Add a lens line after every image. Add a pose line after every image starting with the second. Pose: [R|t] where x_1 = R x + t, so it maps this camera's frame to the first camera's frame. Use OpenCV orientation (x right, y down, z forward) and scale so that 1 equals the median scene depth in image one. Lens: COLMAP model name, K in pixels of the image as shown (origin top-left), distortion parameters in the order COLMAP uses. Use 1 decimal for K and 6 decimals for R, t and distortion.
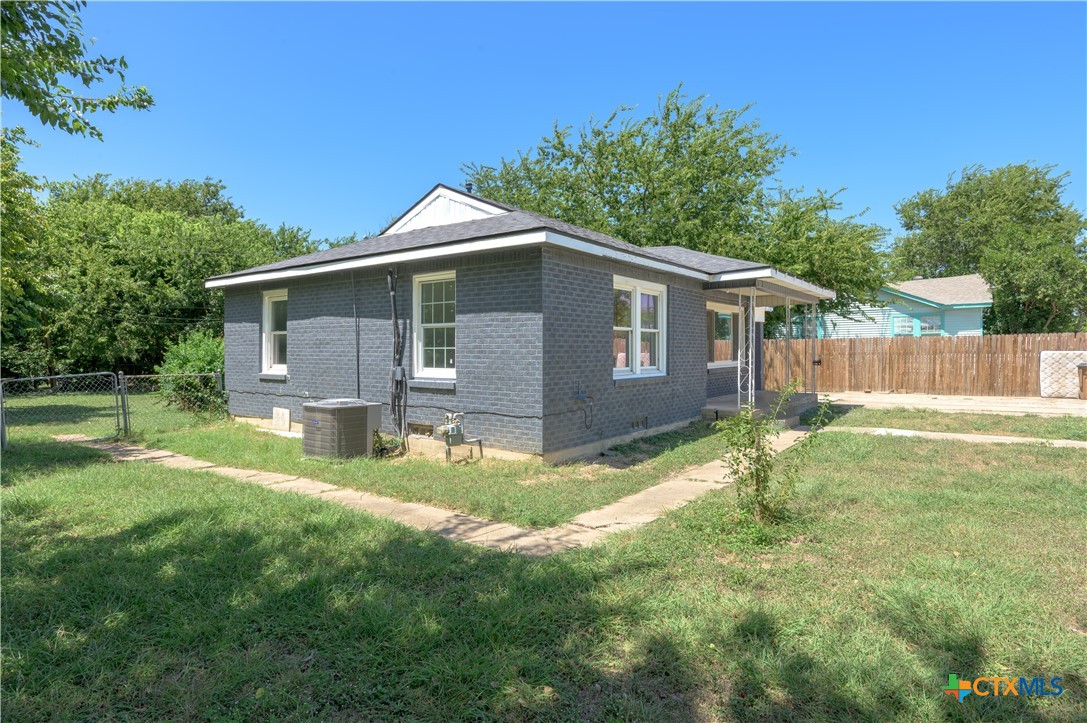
lens RADIAL K [[590.8, 0, 546.4], [0, 590.8, 359.4], [0, 0, 1]] dist [0.003397, -0.000938]
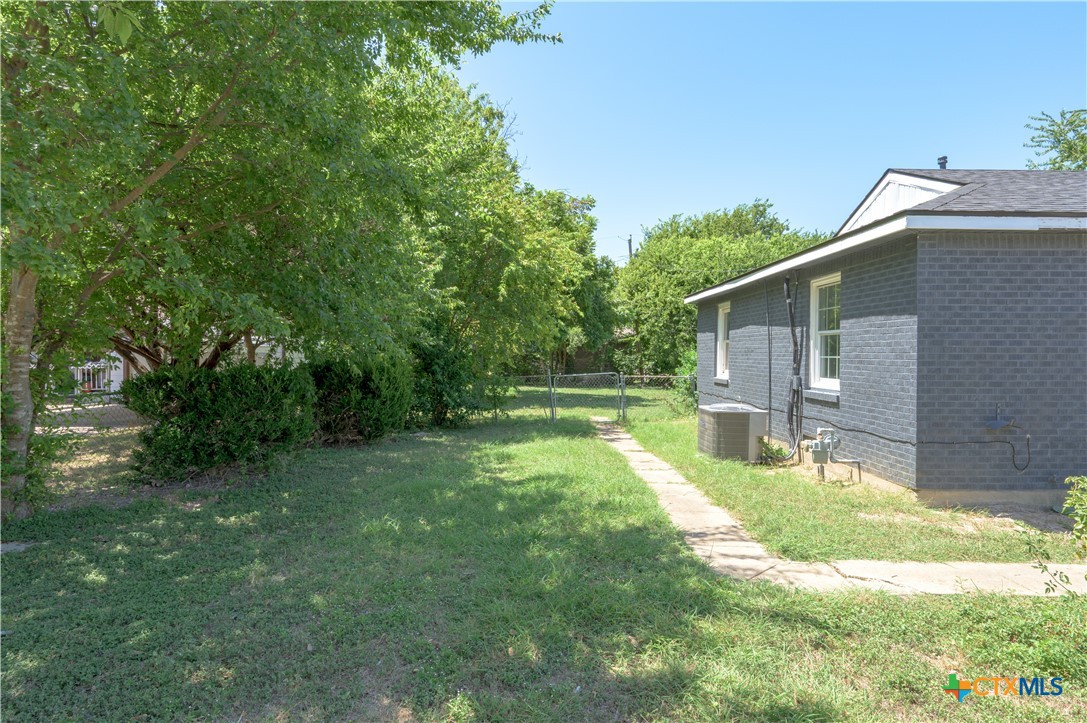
lens RADIAL K [[590.8, 0, 545.0], [0, 590.8, 359.1], [0, 0, 1]] dist [0.003397, -0.000938]
pose [[0.593803, 0.010824, -0.804538, 0.325174], [-0.016476, 0.999863, 0.001292, -0.010672], [0.804442, 0.012488, 0.593900, 0.101079]]
